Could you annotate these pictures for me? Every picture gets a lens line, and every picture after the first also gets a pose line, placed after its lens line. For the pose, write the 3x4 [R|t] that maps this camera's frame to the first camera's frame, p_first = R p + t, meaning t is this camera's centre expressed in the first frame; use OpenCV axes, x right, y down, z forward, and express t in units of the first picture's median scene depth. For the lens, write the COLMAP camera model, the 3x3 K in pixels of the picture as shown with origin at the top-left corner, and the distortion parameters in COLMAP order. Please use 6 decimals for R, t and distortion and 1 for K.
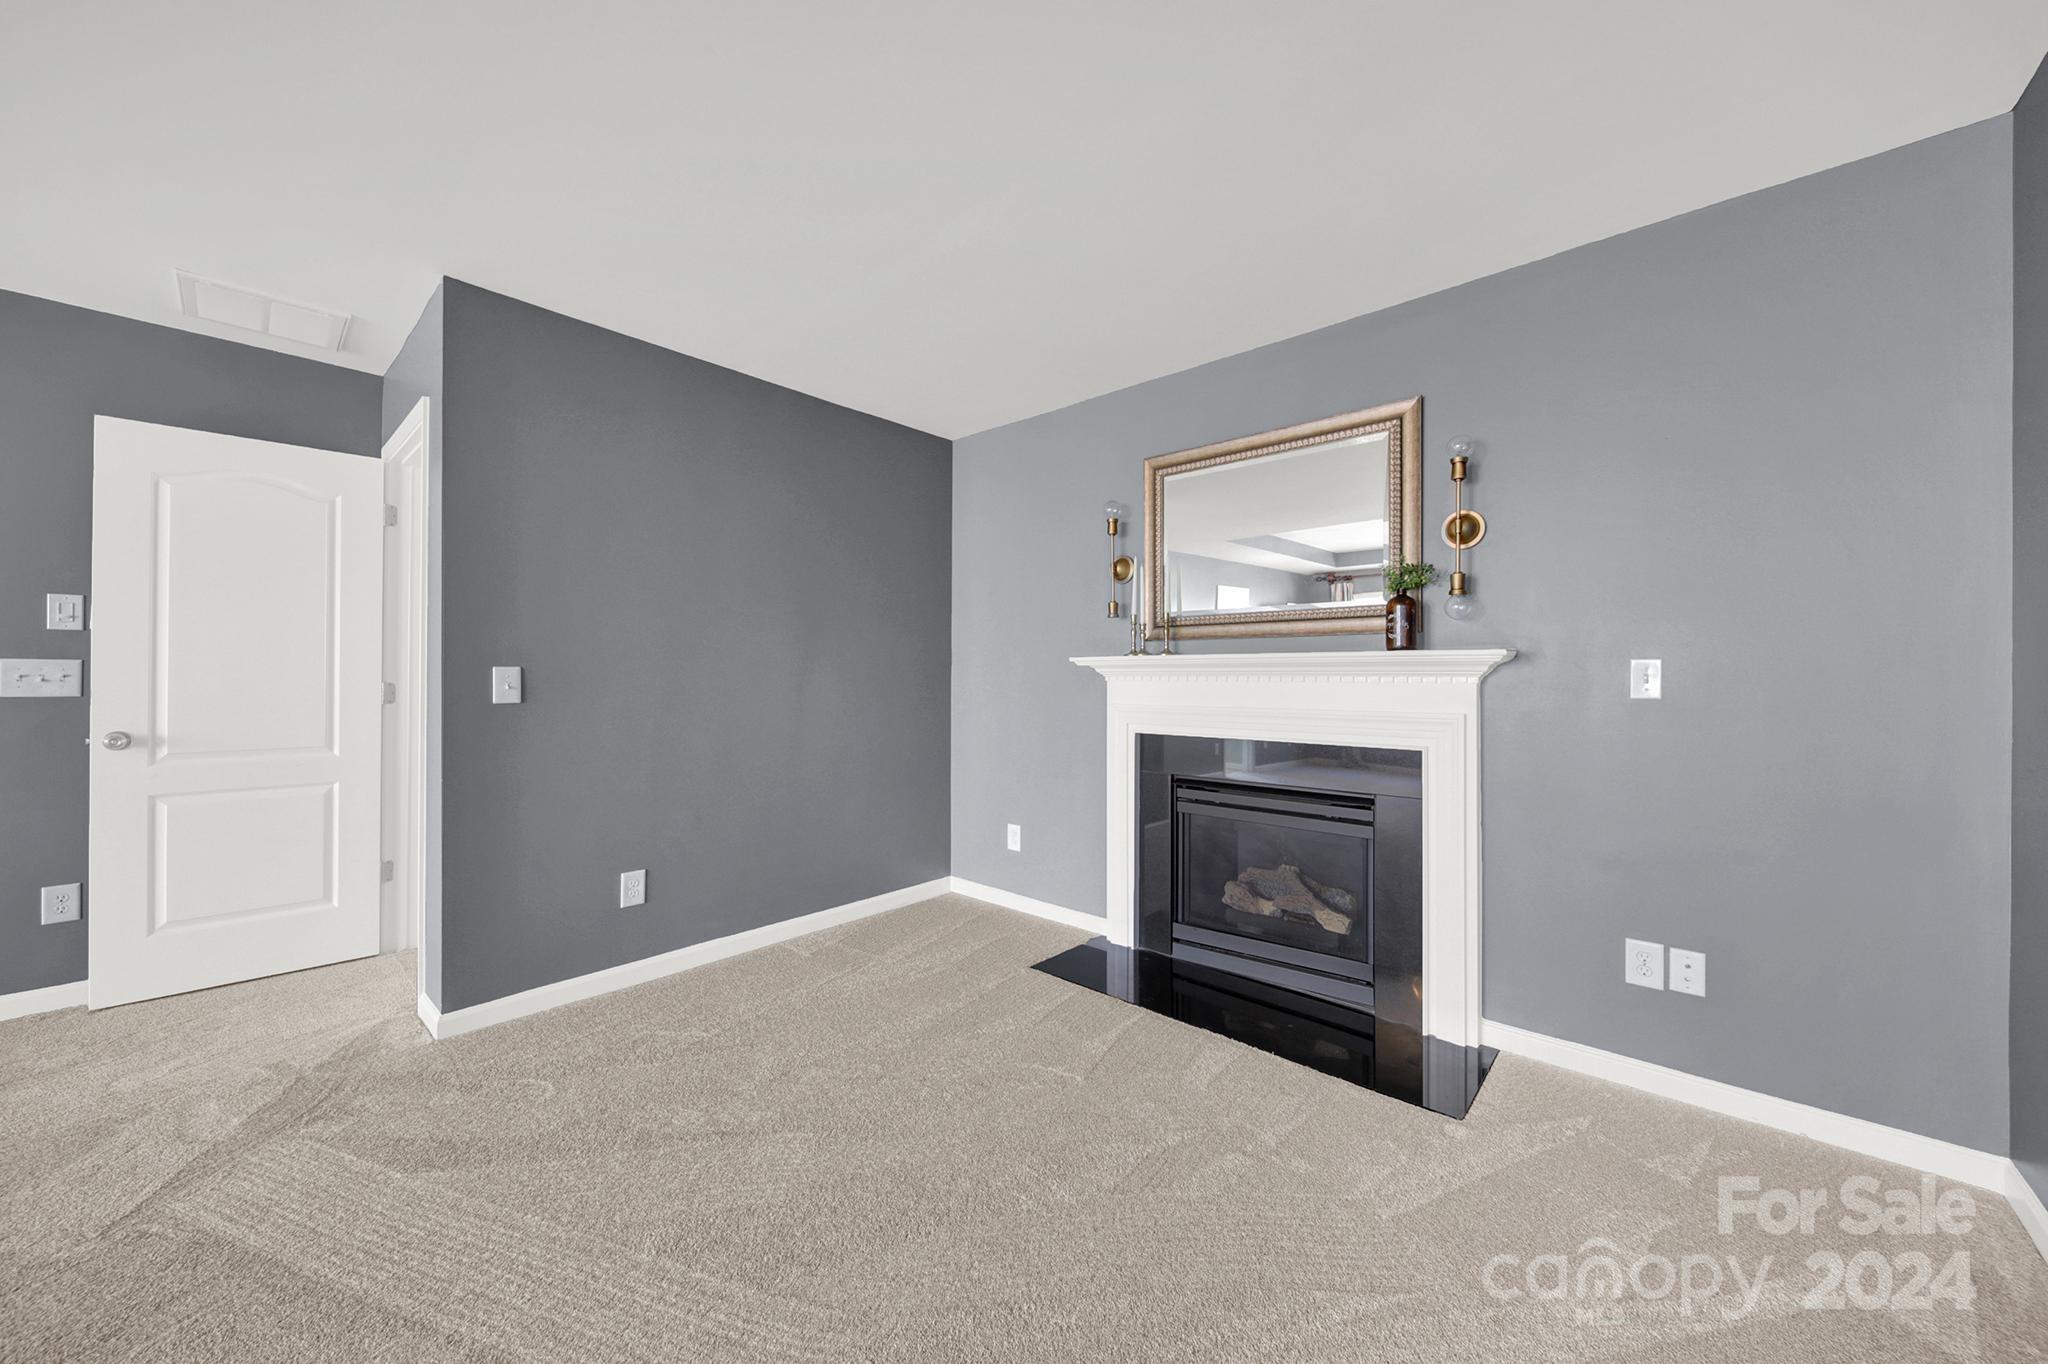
lens RADIAL K [[741.4, 0, 1023.2], [0, 741.4, 679.5], [0, 0, 1]] dist [0.001161, -0.000788]
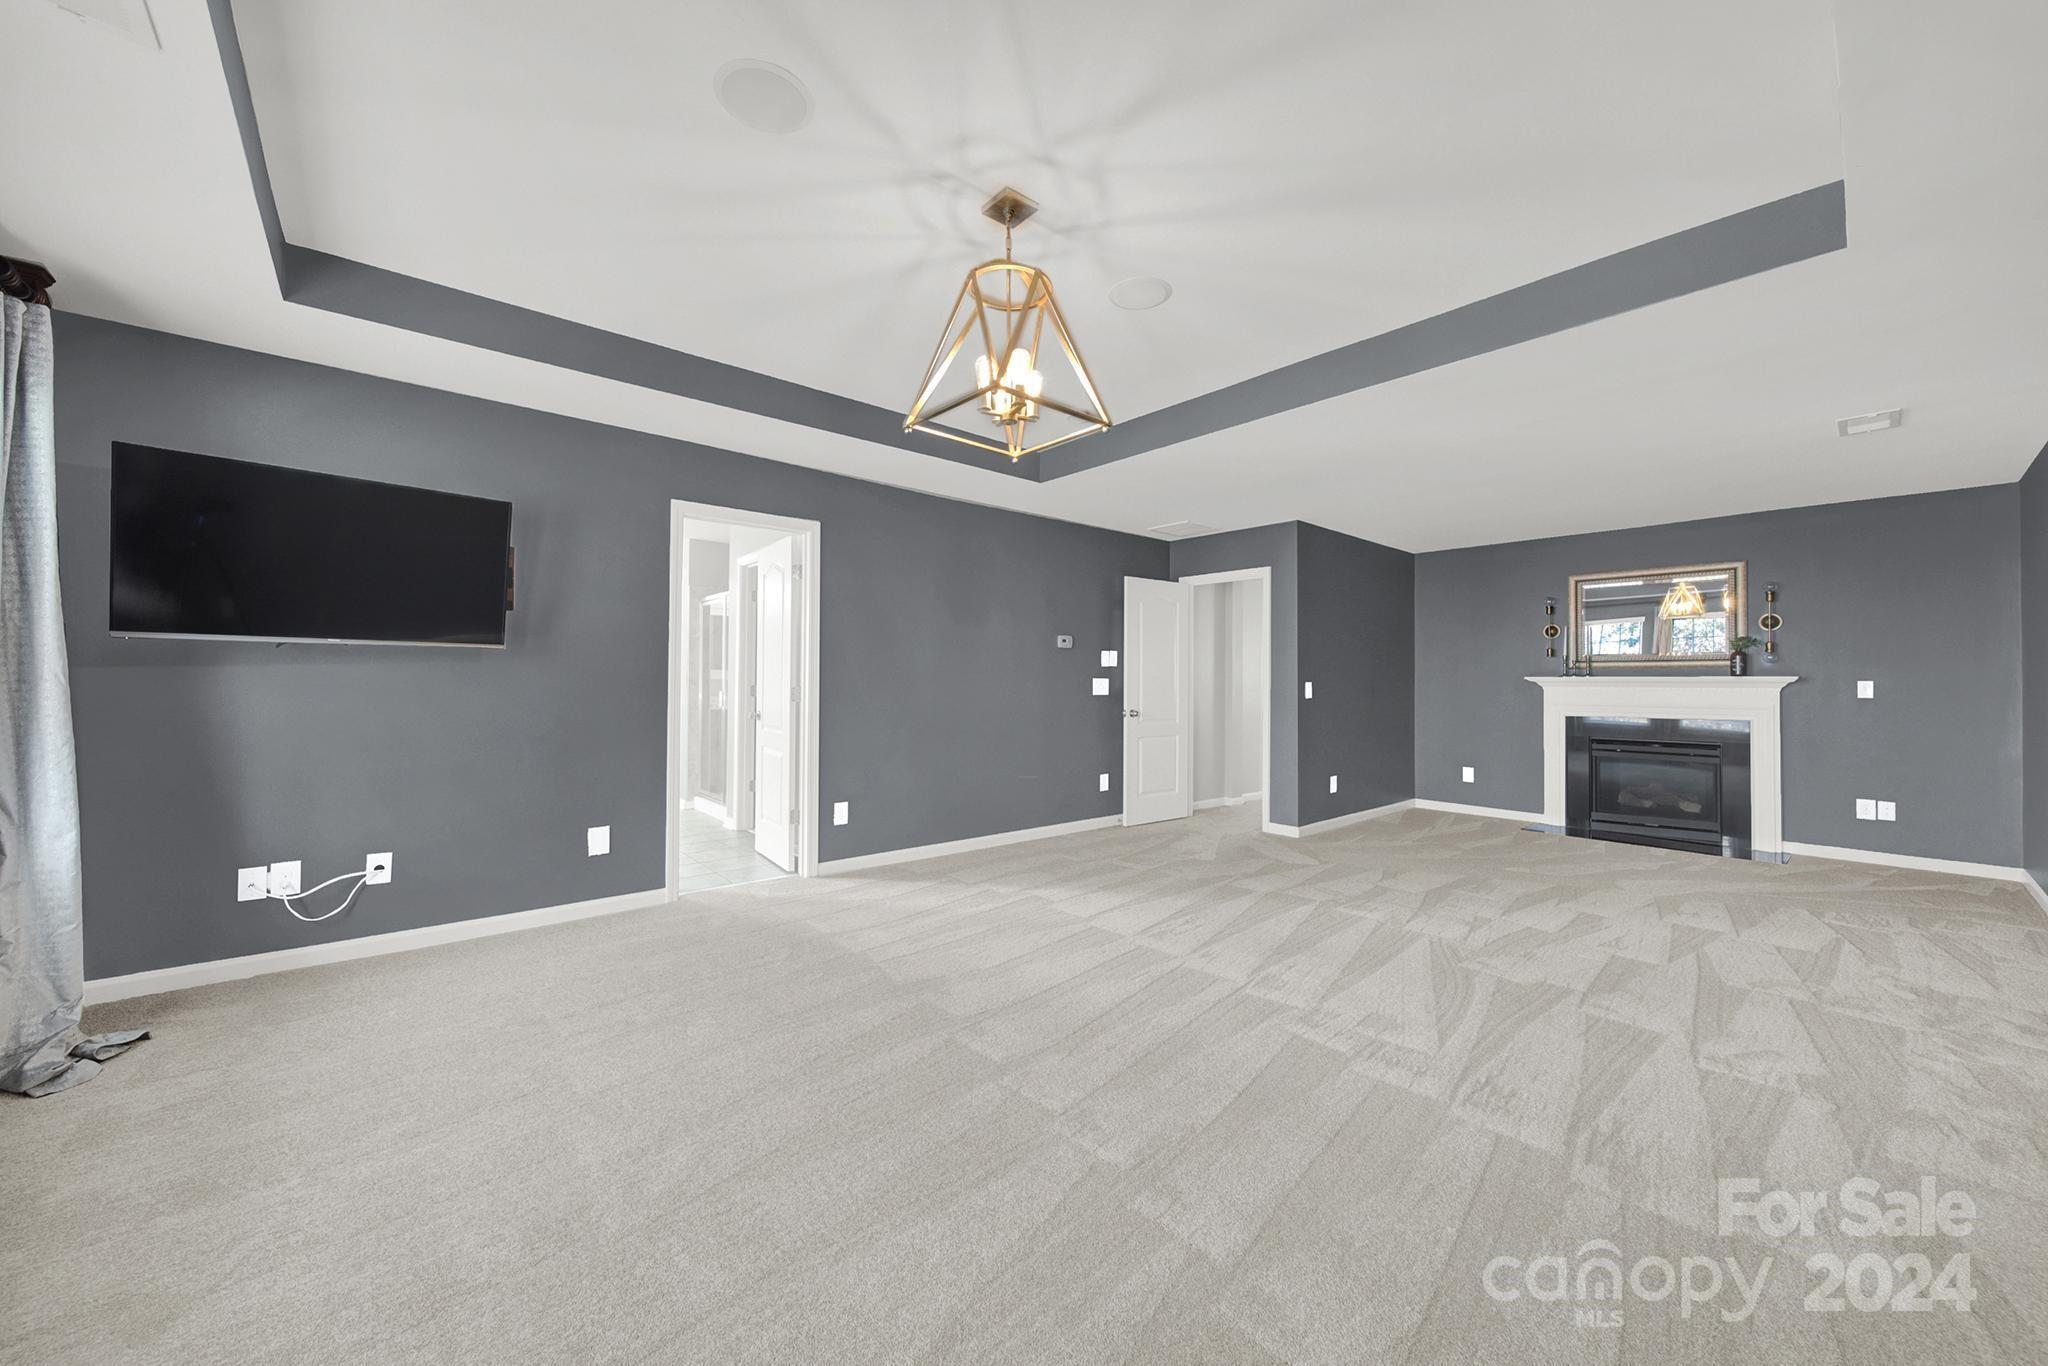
lens RADIAL K [[741.4, 0, 1026.7], [0, 741.4, 680.5], [0, 0, 1]] dist [0.001161, -0.000788]
pose [[0.992902, 0.002034, -0.118915, -1.291996], [-0.003018, 0.999963, -0.008091, -0.001746], [0.118894, 0.008393, 0.992871, -1.401073]]
